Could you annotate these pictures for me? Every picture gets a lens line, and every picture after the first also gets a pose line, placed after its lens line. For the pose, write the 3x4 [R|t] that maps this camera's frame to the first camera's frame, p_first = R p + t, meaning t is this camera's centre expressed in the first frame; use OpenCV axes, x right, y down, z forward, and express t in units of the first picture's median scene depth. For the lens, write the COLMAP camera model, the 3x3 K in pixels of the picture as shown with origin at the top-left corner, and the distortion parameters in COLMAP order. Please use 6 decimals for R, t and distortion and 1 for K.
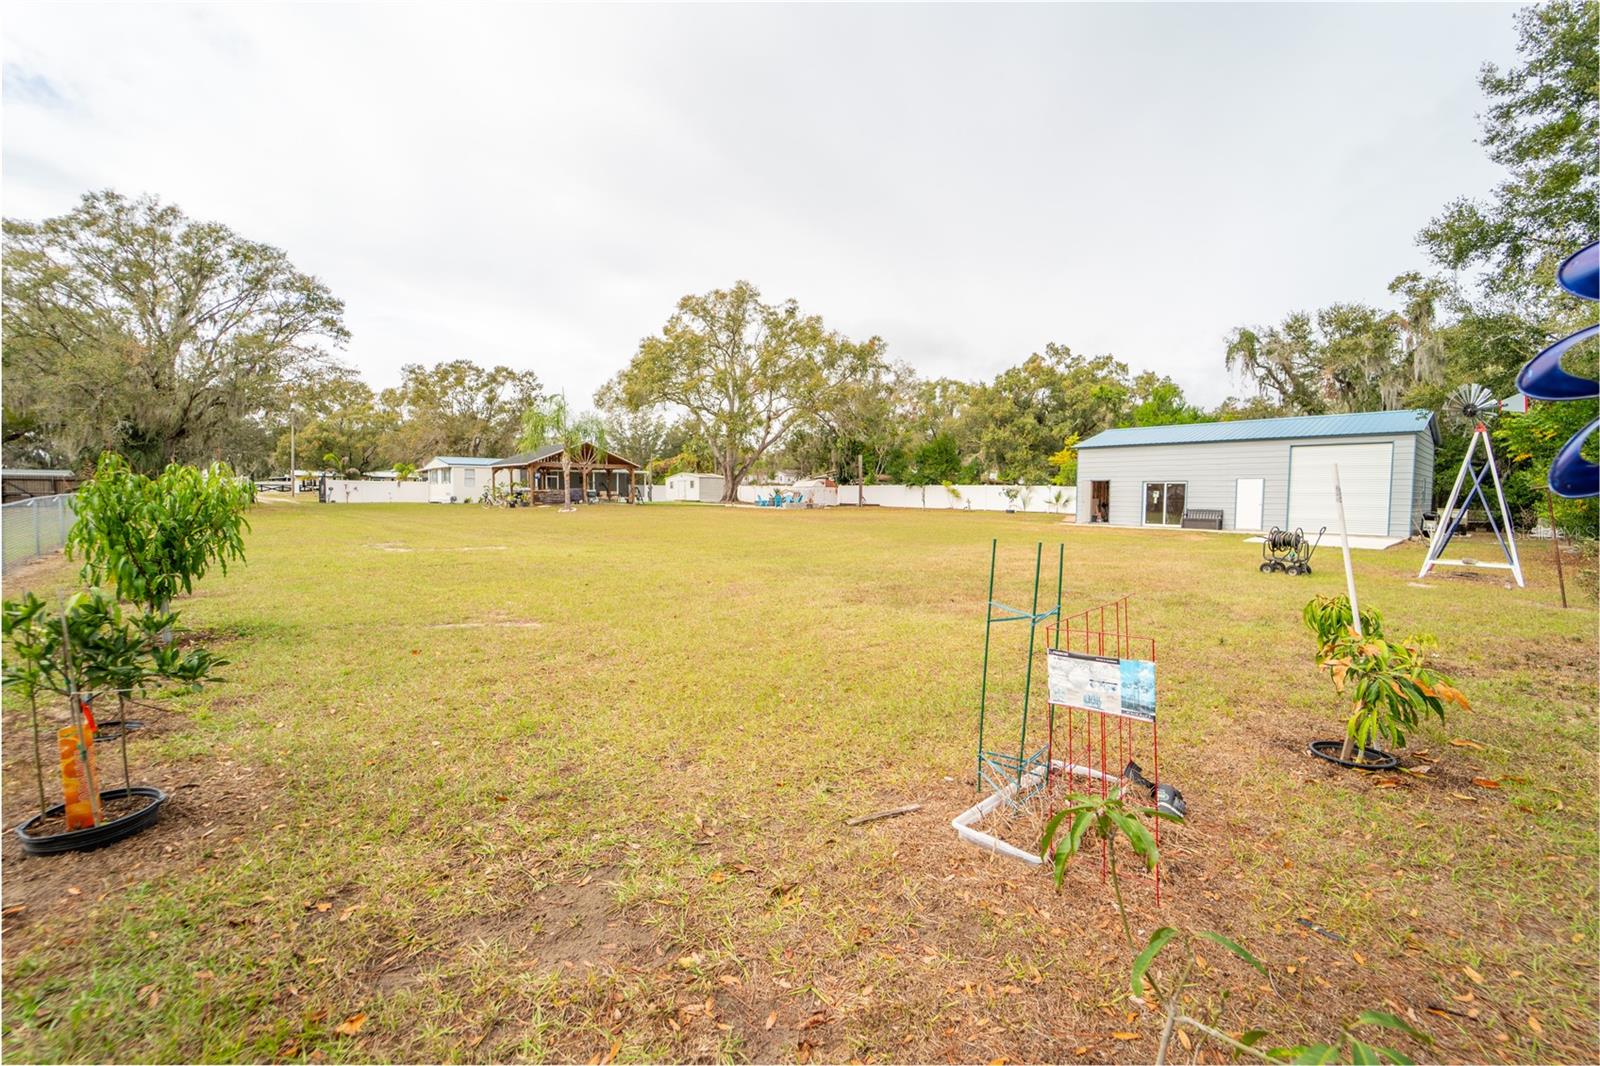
lens RADIAL K [[651.1, 0, 799.1], [0, 651.1, 533.5], [0, 0, 1]] dist [-0.021634, 0.000471]
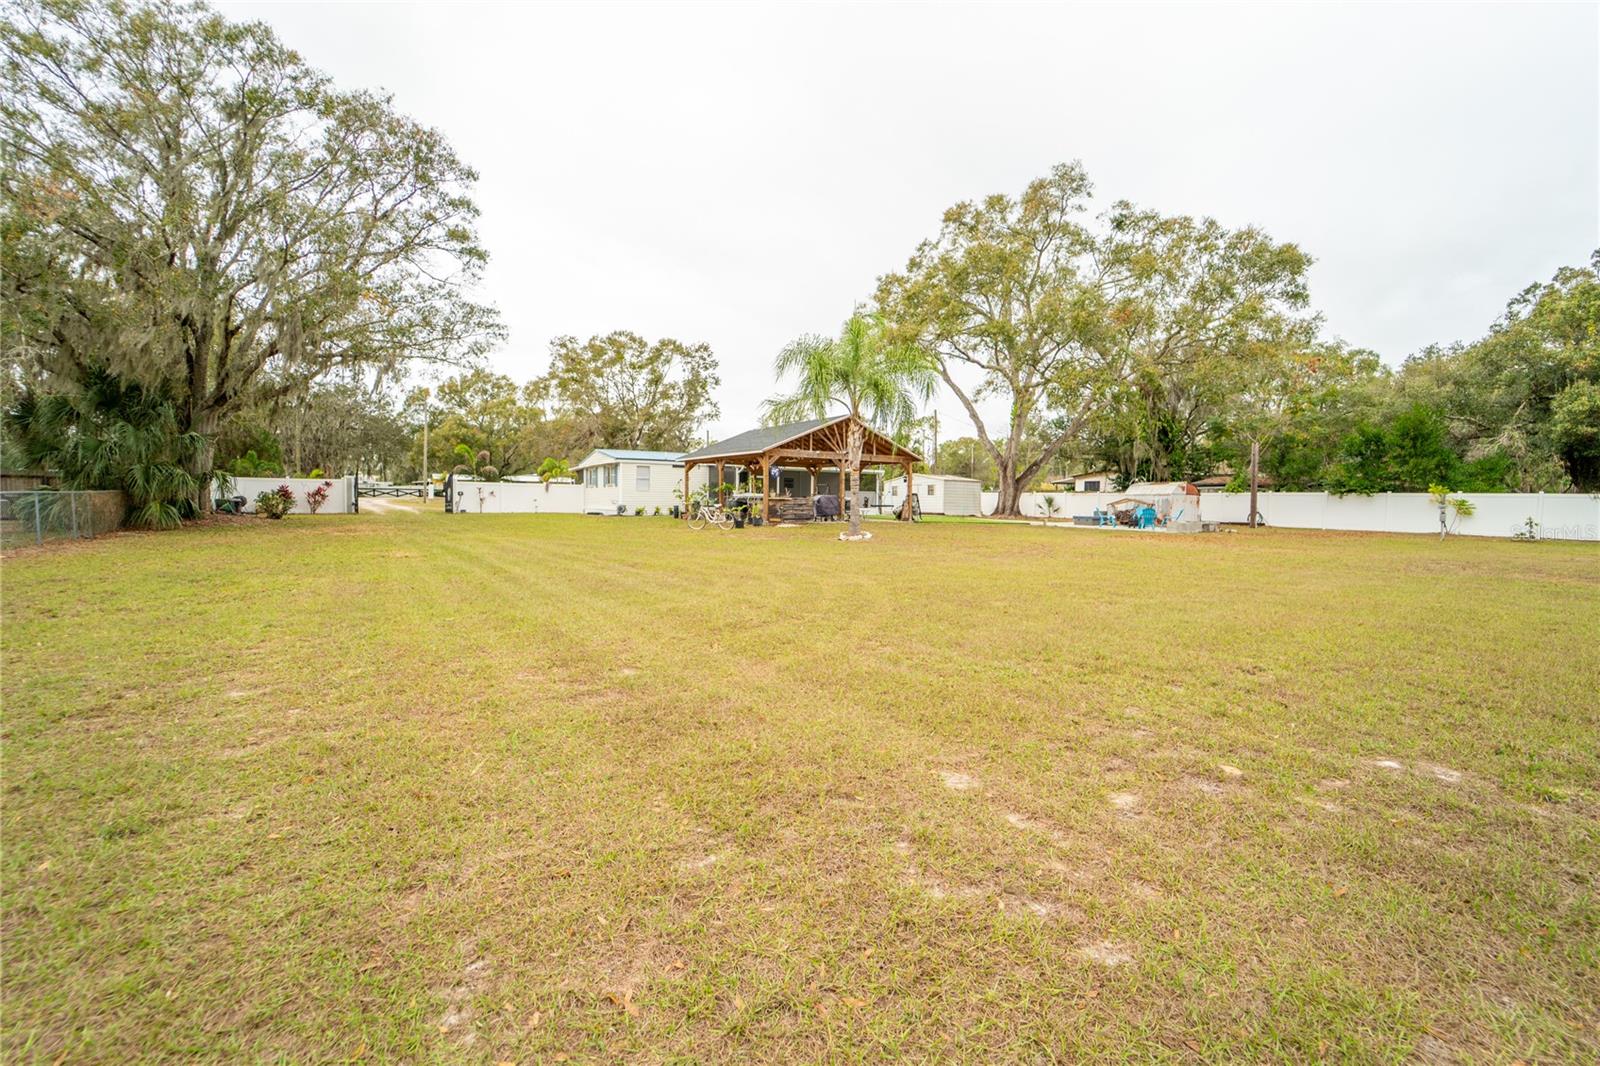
lens RADIAL K [[651.1, 0, 799.1], [0, 651.1, 533.5], [0, 0, 1]] dist [-0.021634, 0.000471]
pose [[0.985871, 0.014701, -0.166859, -0.194319], [-0.016526, 0.999818, -0.009553, -0.020146], [0.166688, 0.012175, 0.985934, 0.292850]]
